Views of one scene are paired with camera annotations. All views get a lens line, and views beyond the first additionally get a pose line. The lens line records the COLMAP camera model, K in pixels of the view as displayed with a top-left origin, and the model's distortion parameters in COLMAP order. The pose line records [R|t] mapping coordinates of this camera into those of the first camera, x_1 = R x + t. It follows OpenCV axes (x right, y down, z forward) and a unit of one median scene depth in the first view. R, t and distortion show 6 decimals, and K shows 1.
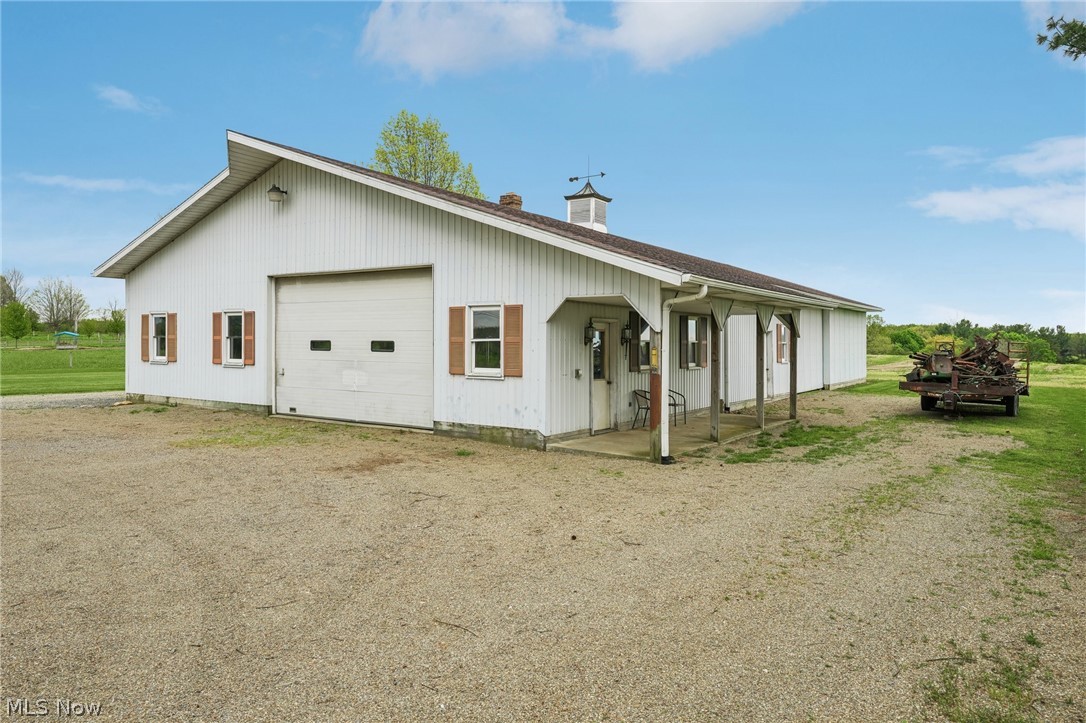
lens RADIAL K [[743.4, 0, 543.0], [0, 743.4, 361.5], [0, 0, 1]] dist [0.004013, 0.001316]
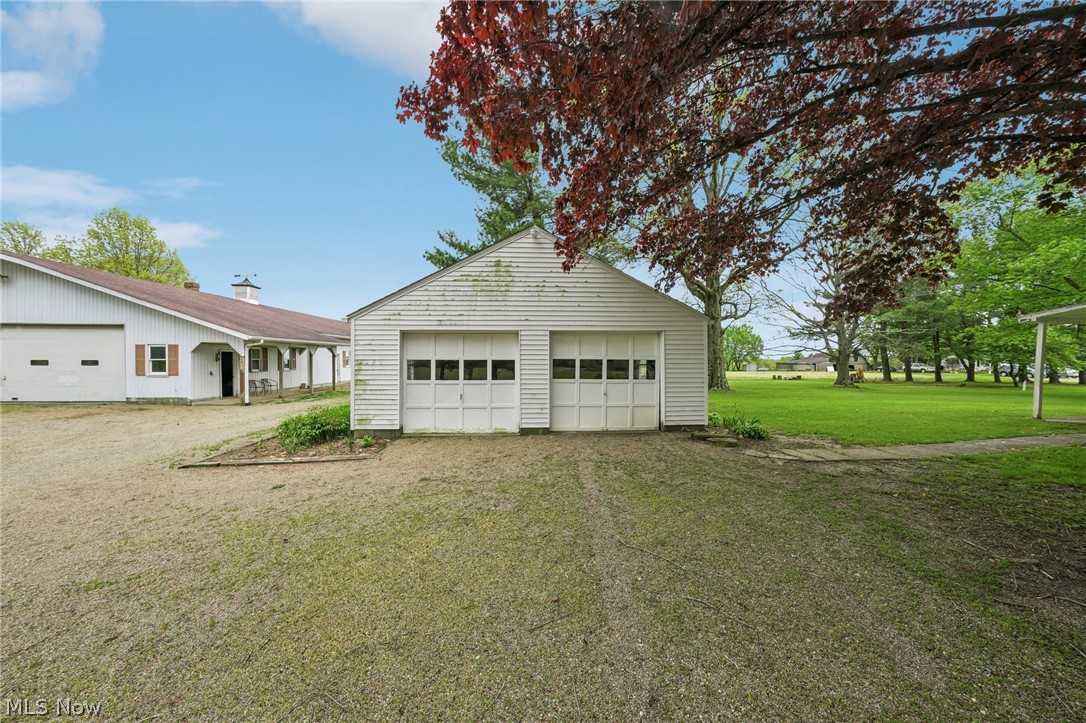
lens RADIAL K [[376.3, 0, 543.0], [0, 376.3, 361.5], [0, 0, 1]] dist [-0.035267, 0.007789]
pose [[0.781027, -0.010456, 0.624410, 0.122924], [0.019544, 0.999779, -0.007704, 0.007054], [-0.624191, 0.018220, 0.781059, -0.507358]]
